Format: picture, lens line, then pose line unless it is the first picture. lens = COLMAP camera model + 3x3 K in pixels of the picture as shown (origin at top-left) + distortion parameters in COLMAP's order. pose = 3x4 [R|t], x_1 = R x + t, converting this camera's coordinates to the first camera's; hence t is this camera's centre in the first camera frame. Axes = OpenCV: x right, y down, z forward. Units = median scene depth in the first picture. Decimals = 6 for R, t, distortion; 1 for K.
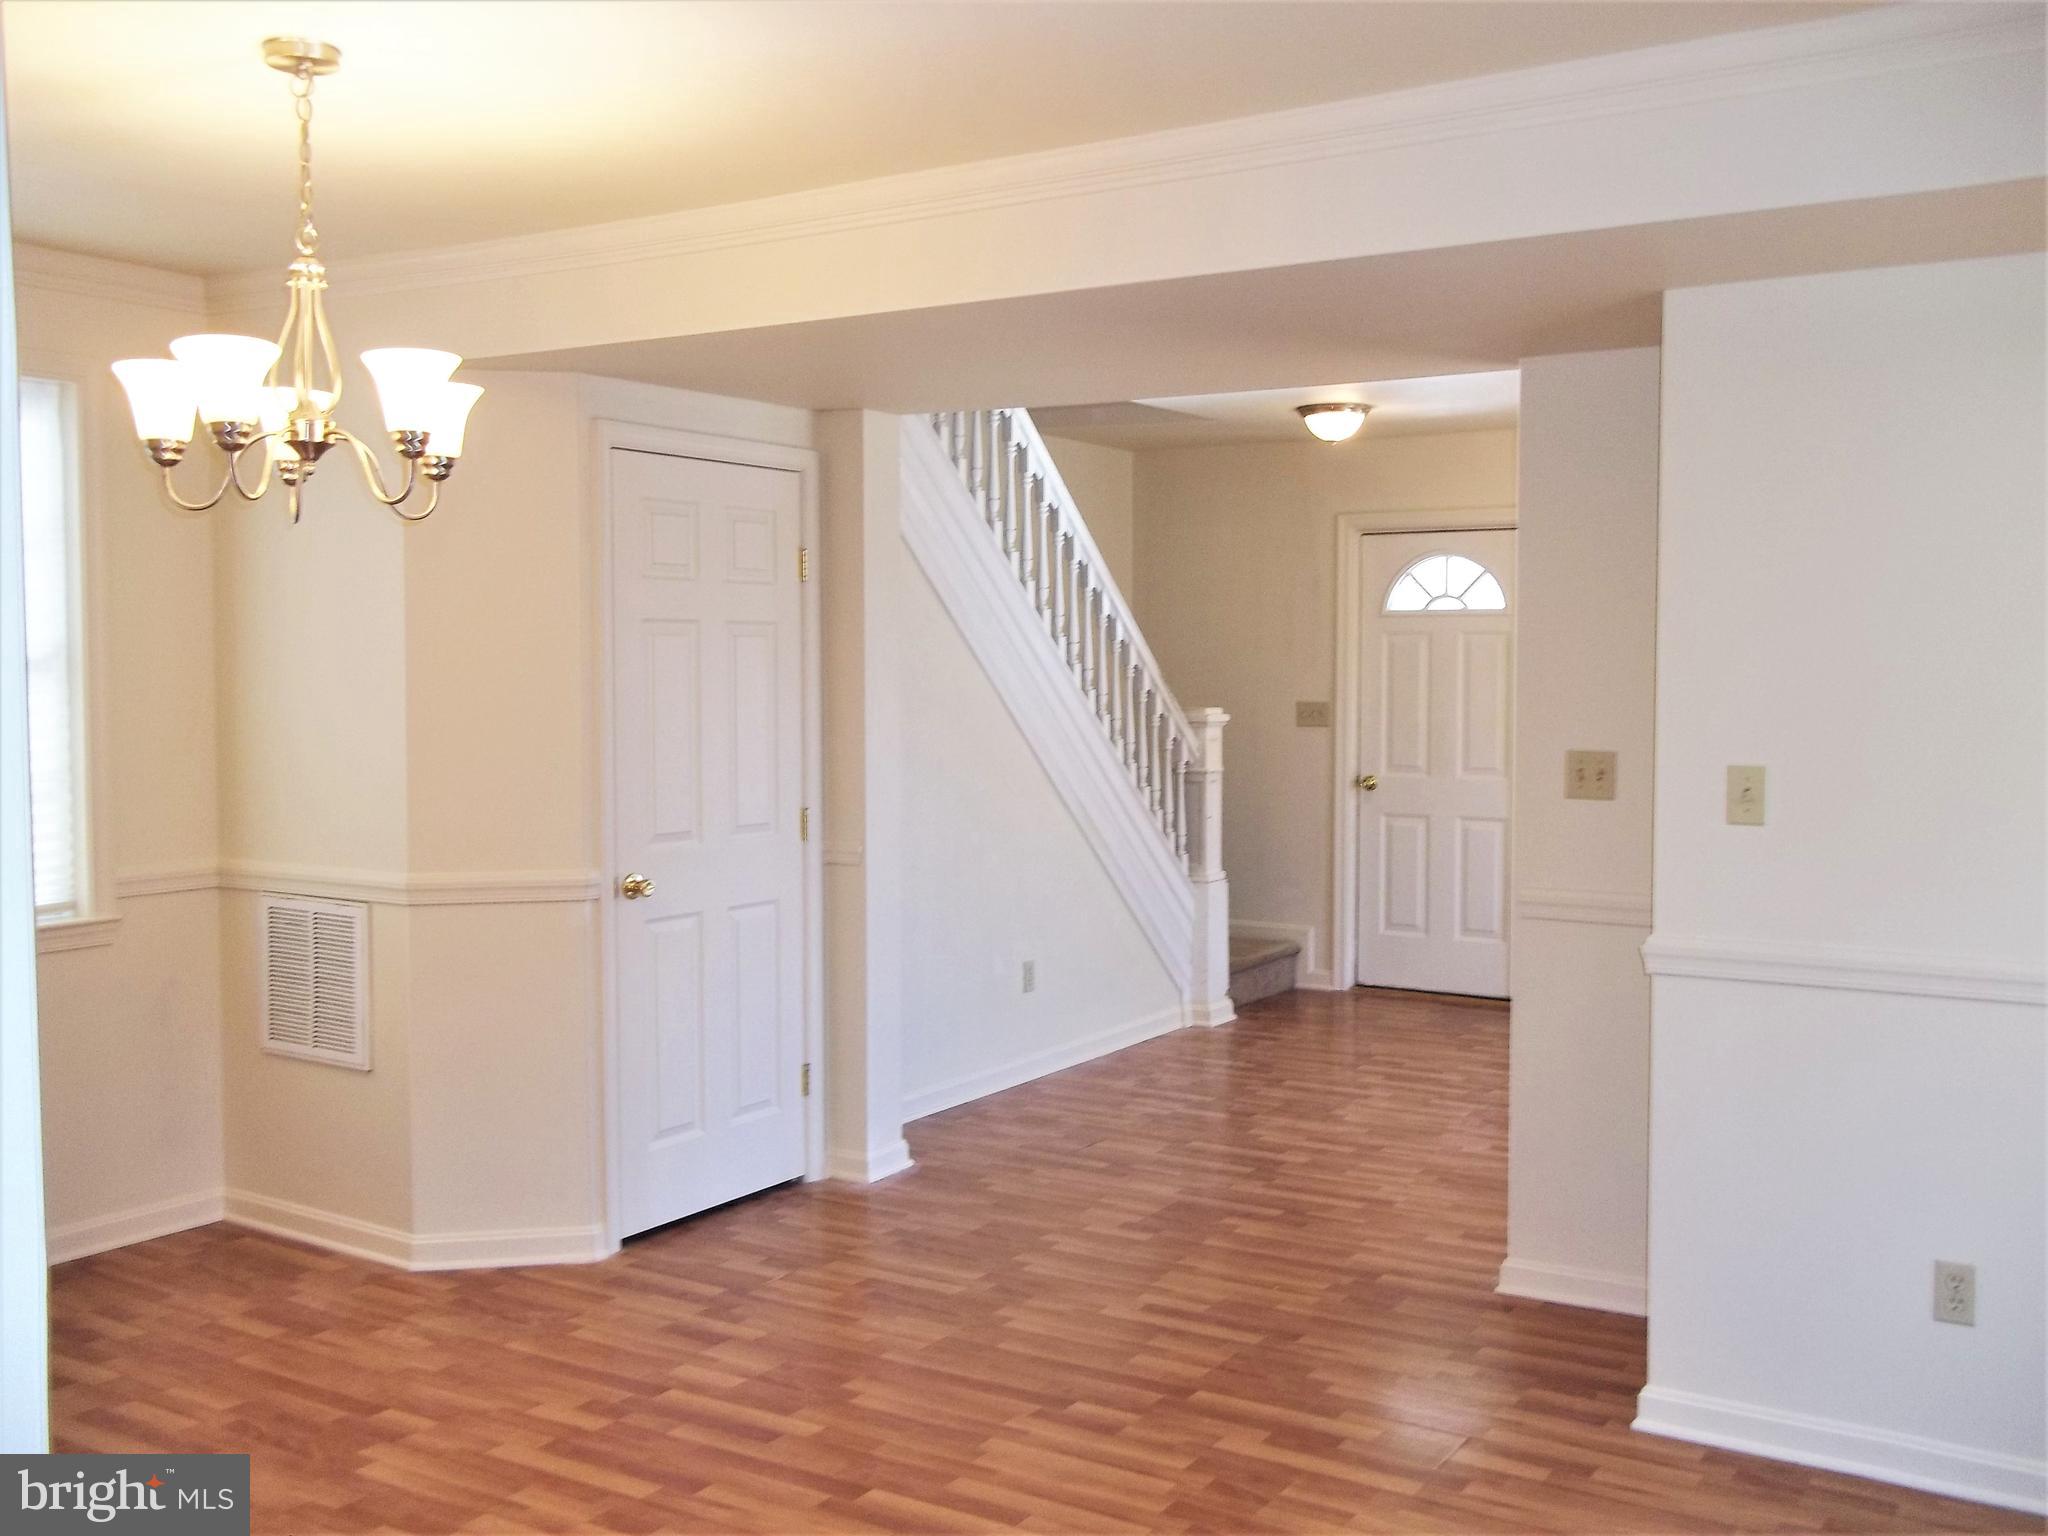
lens RADIAL K [[1993.6, 0, 1024.0], [0, 1993.6, 768.0], [0, 0, 1]] dist [0.012344, 0.015928]
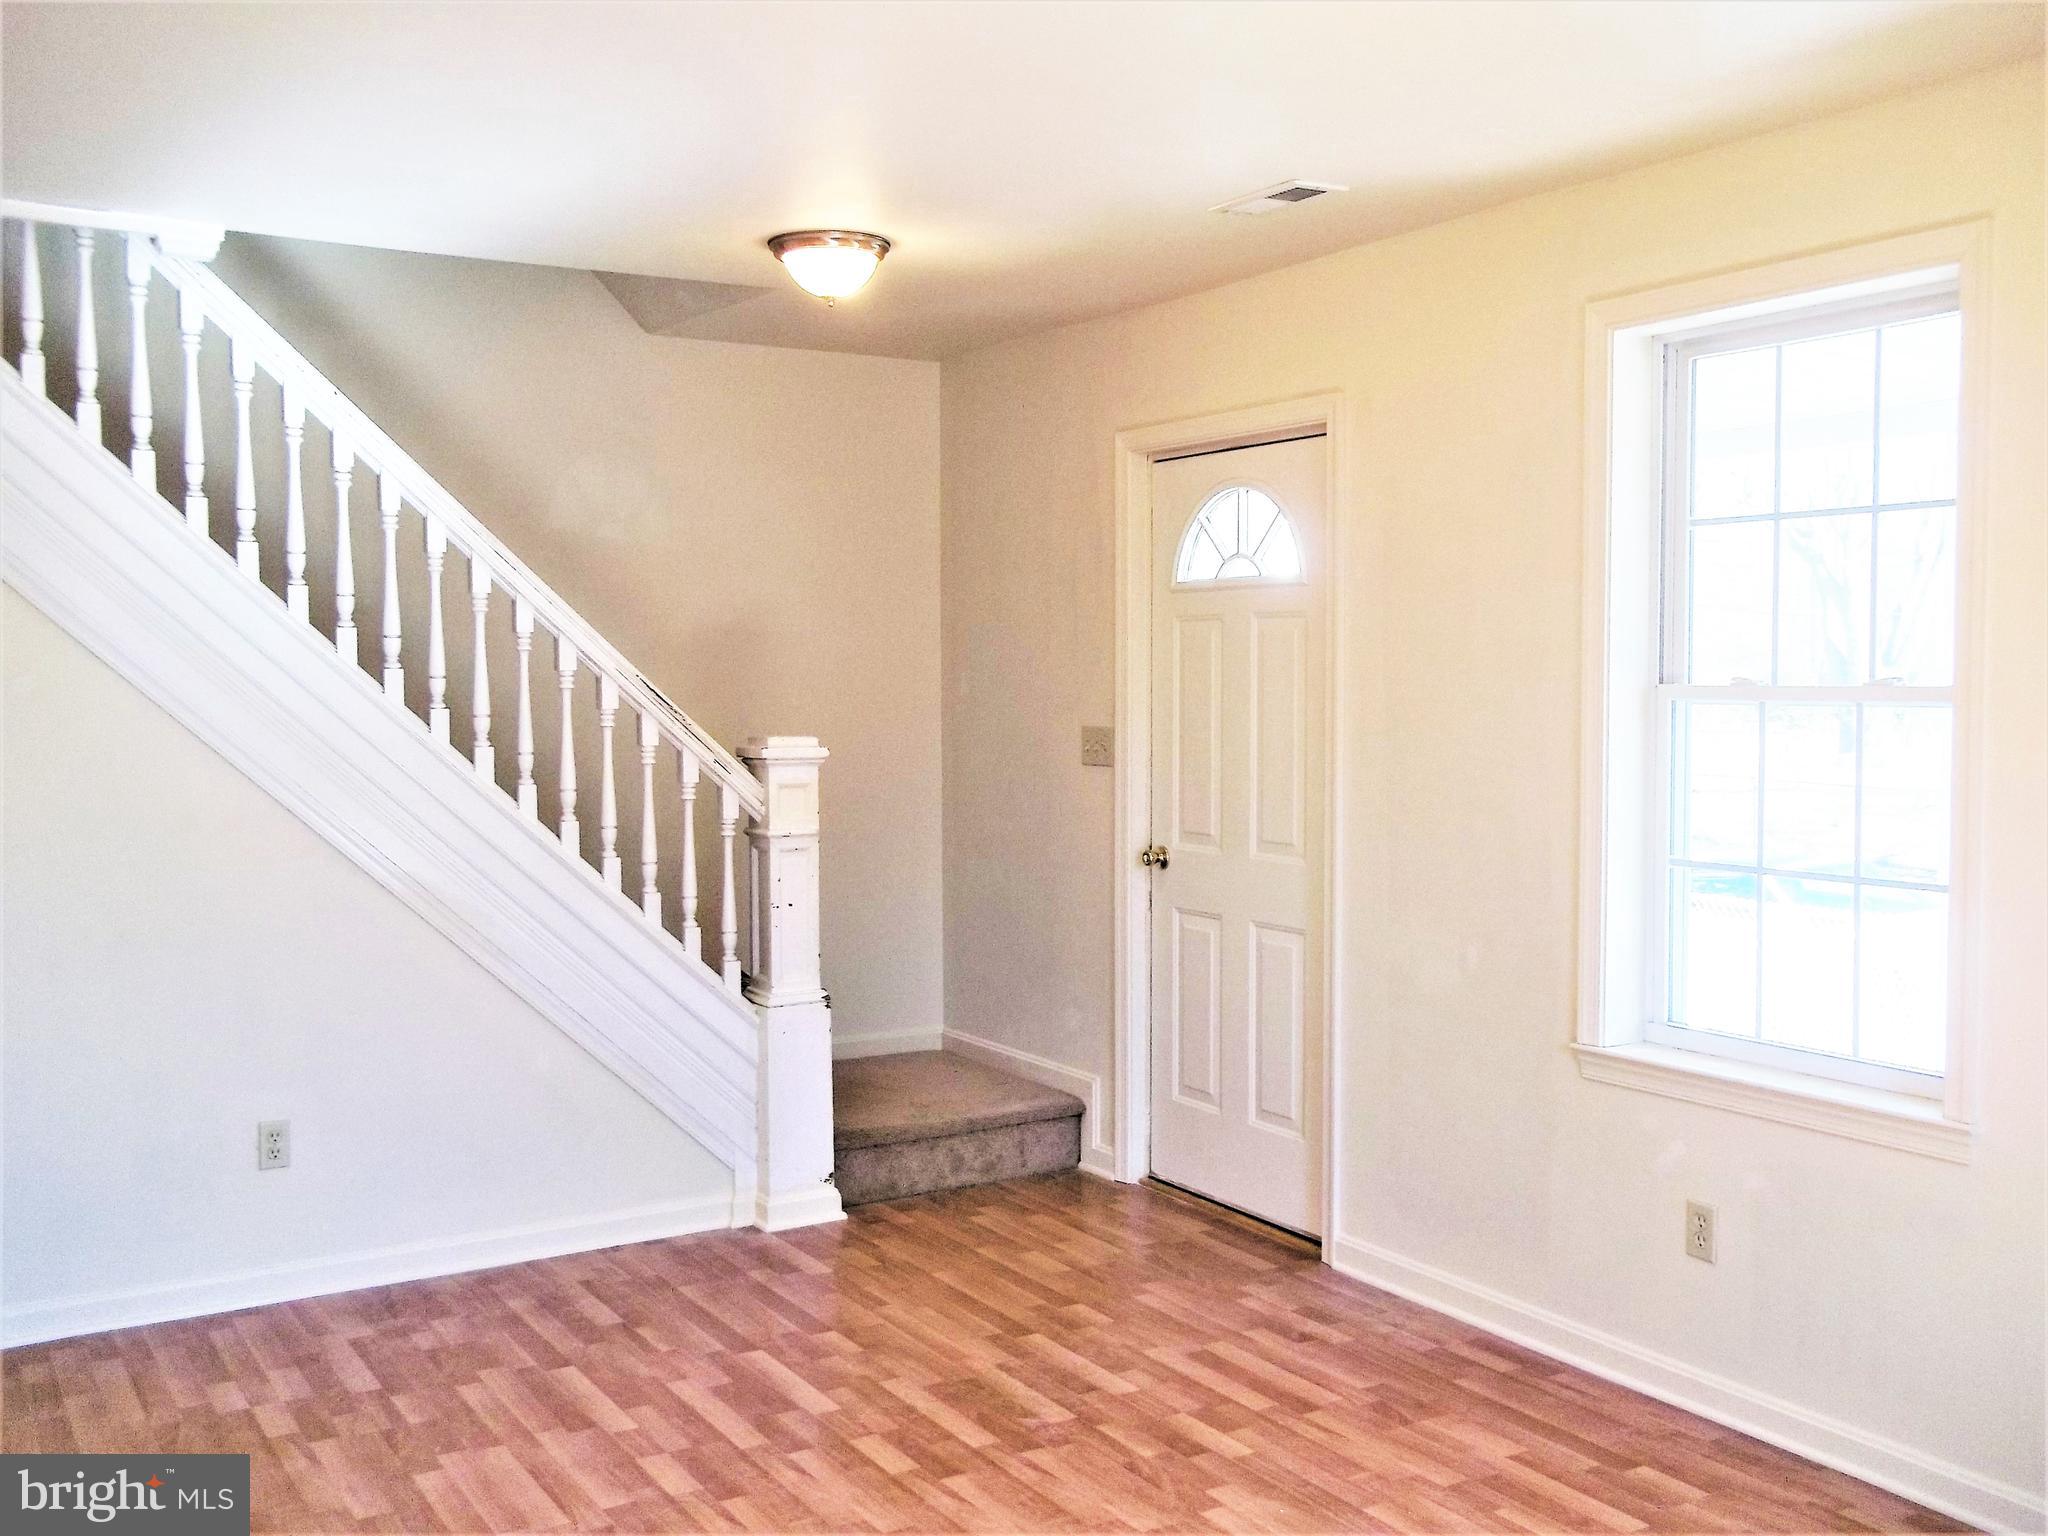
lens RADIAL K [[1993.6, 0, 1024.0], [0, 1993.6, 768.0], [0, 0, 1]] dist [0.012344, 0.015928]
pose [[0.899723, 0.022222, -0.435896, 0.411760], [-0.024208, 0.999706, 0.000998, -0.020450], [0.435790, 0.009654, 0.899996, 0.423074]]
